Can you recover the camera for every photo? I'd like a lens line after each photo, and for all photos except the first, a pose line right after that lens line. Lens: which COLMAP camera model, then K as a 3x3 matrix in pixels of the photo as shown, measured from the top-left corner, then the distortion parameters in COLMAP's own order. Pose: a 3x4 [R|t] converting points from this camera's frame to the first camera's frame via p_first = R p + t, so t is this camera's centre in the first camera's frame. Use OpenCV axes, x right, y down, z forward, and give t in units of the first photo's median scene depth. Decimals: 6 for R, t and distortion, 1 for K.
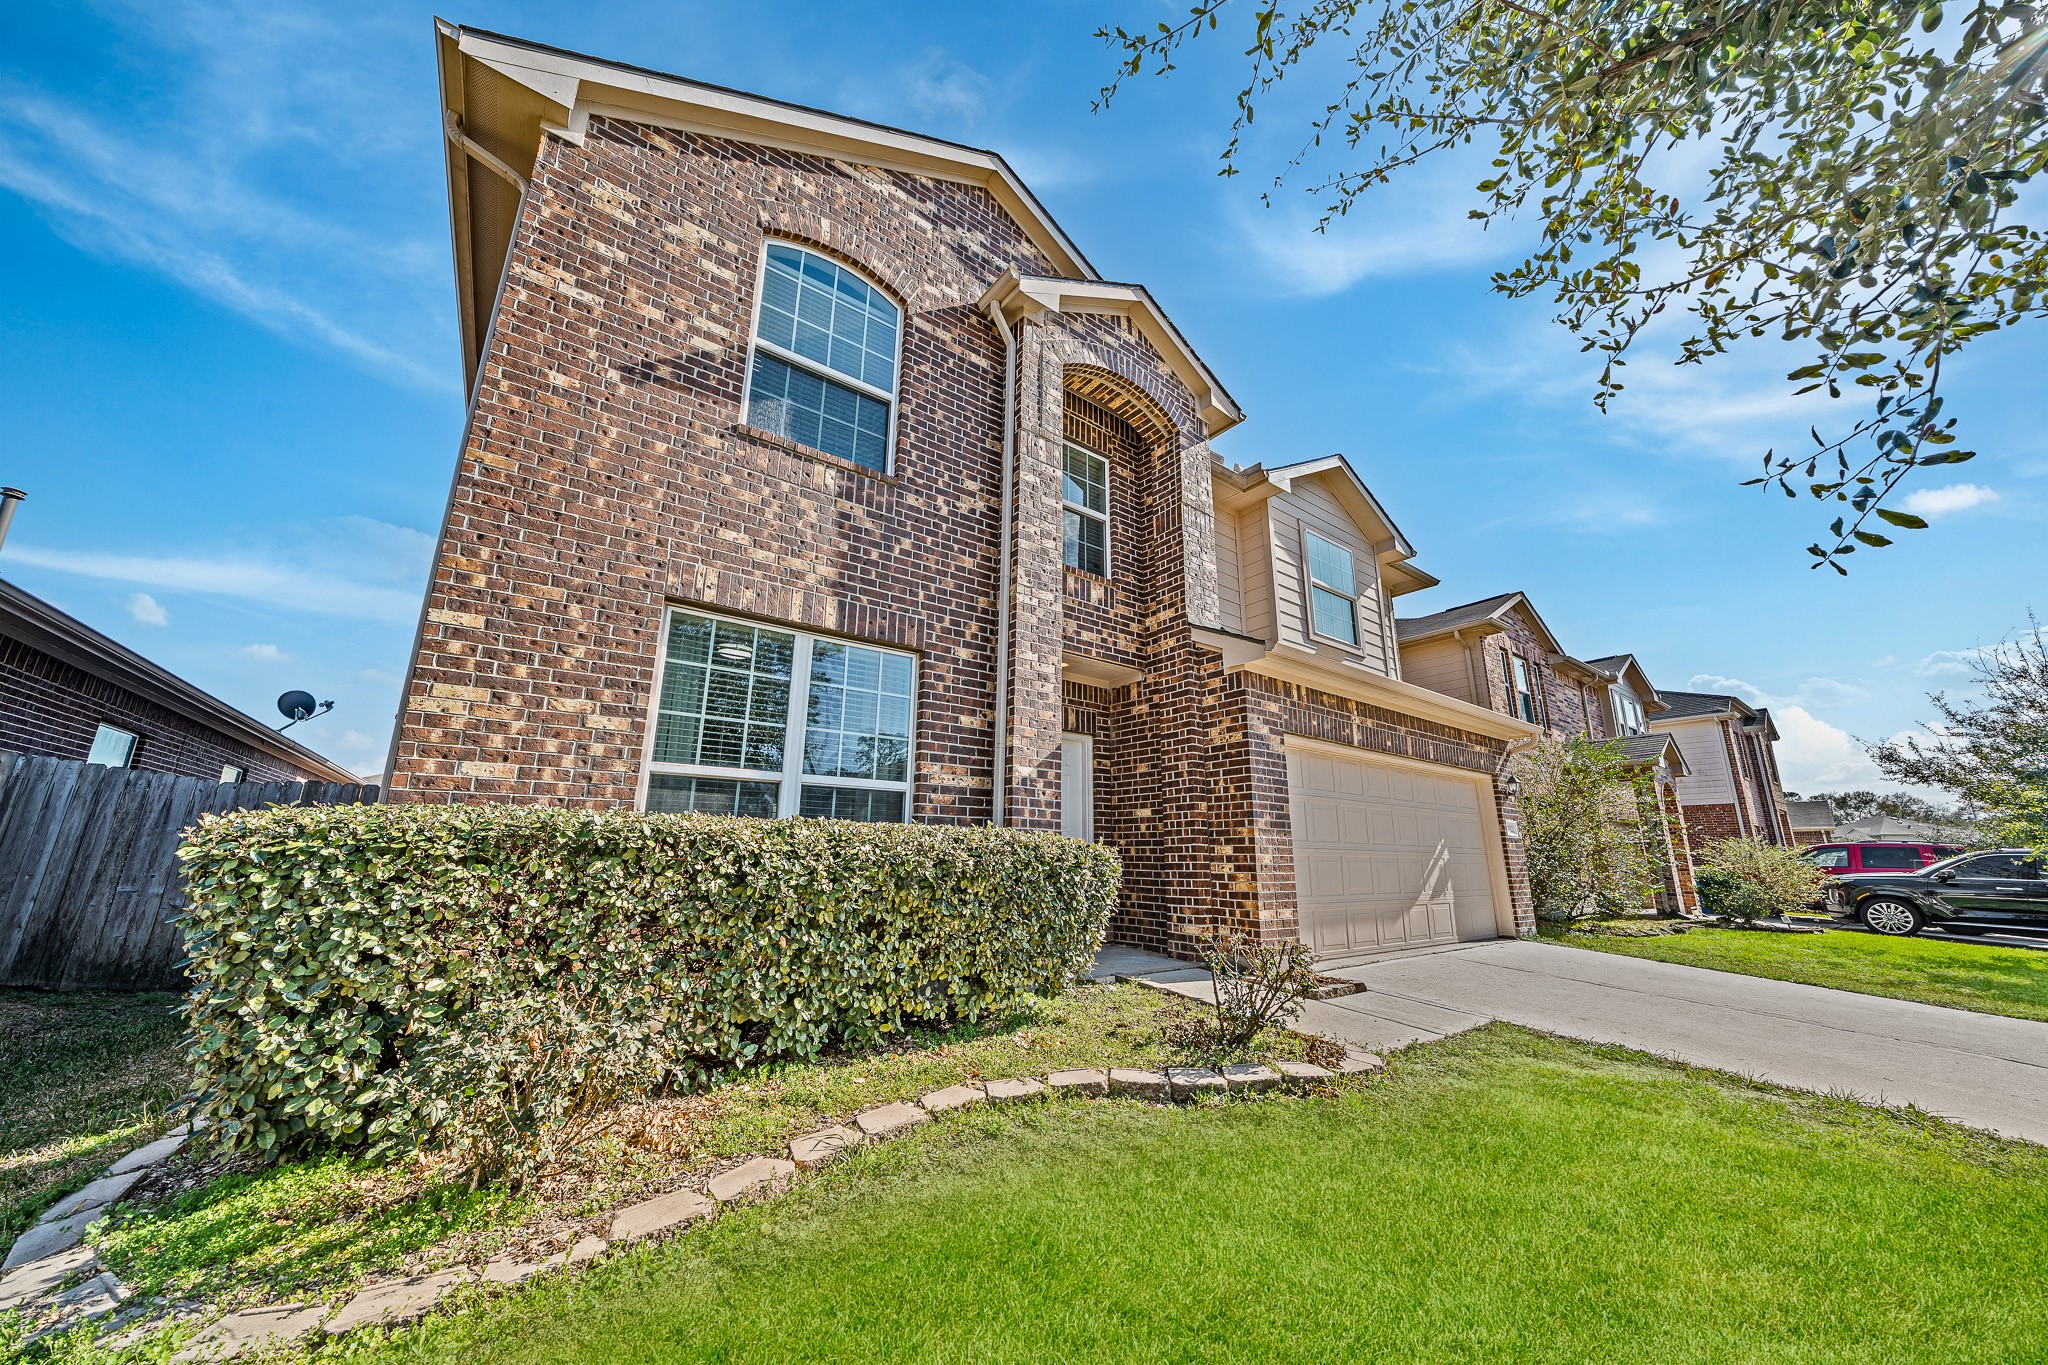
lens RADIAL K [[698.9, 0, 1026.6], [0, 698.9, 689.3], [0, 0, 1]] dist [0.000806, 0.000013]
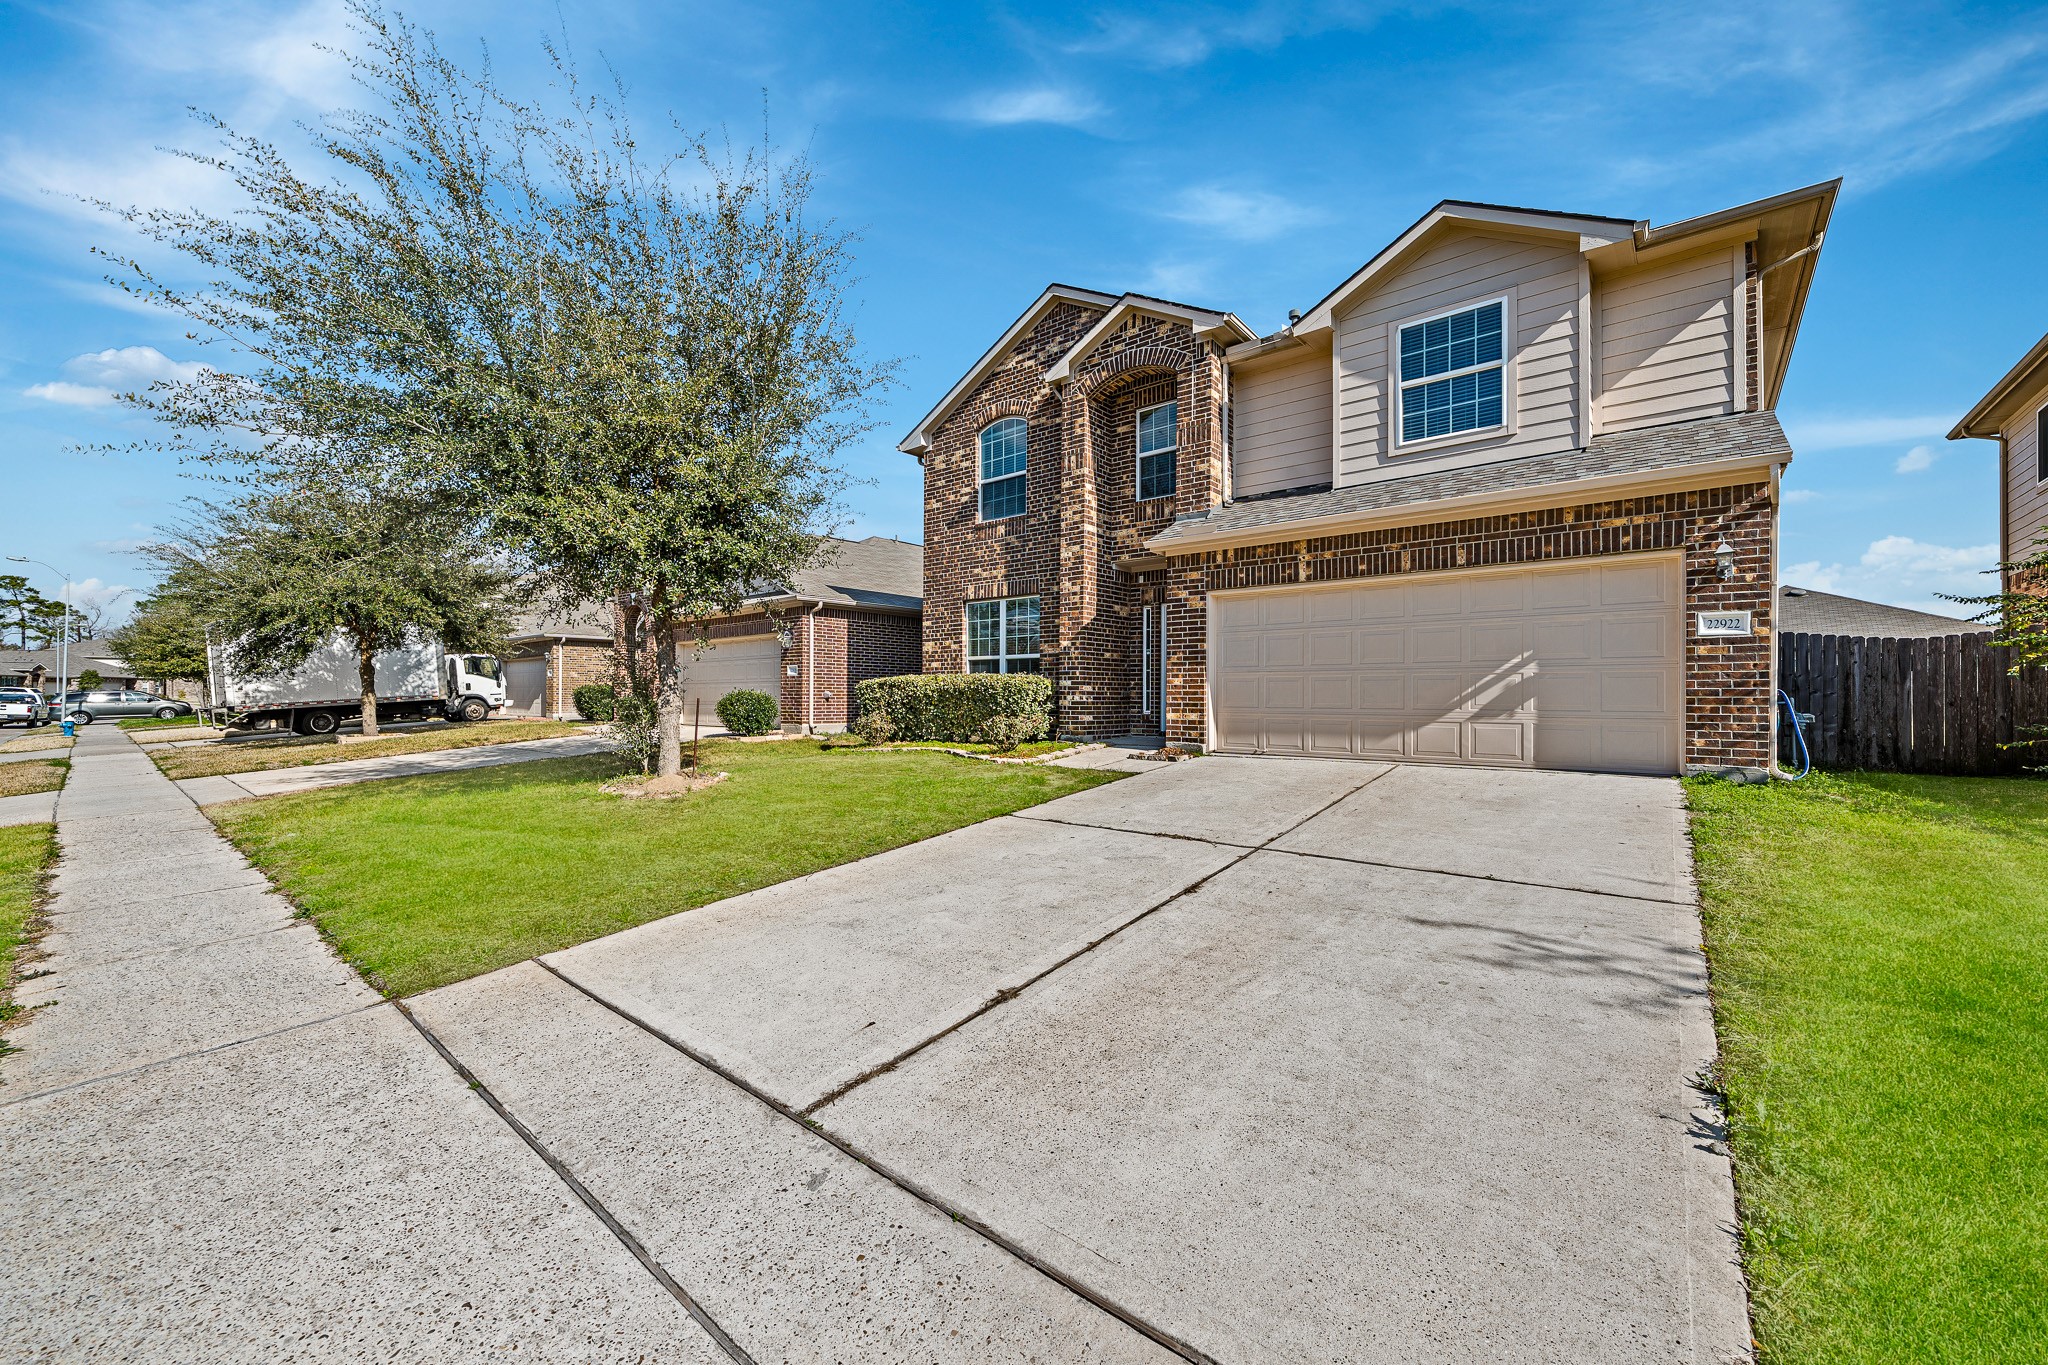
lens RADIAL K [[802.5, 0, 1022.7], [0, 802.5, 686.9], [0, 0, 1]] dist [-0.003133, -0.000184]
pose [[0.216713, -0.021653, -0.975995, 2.184034], [0.234435, 0.971653, 0.030498, 0.134399], [0.947669, -0.235417, 0.215646, 0.333902]]
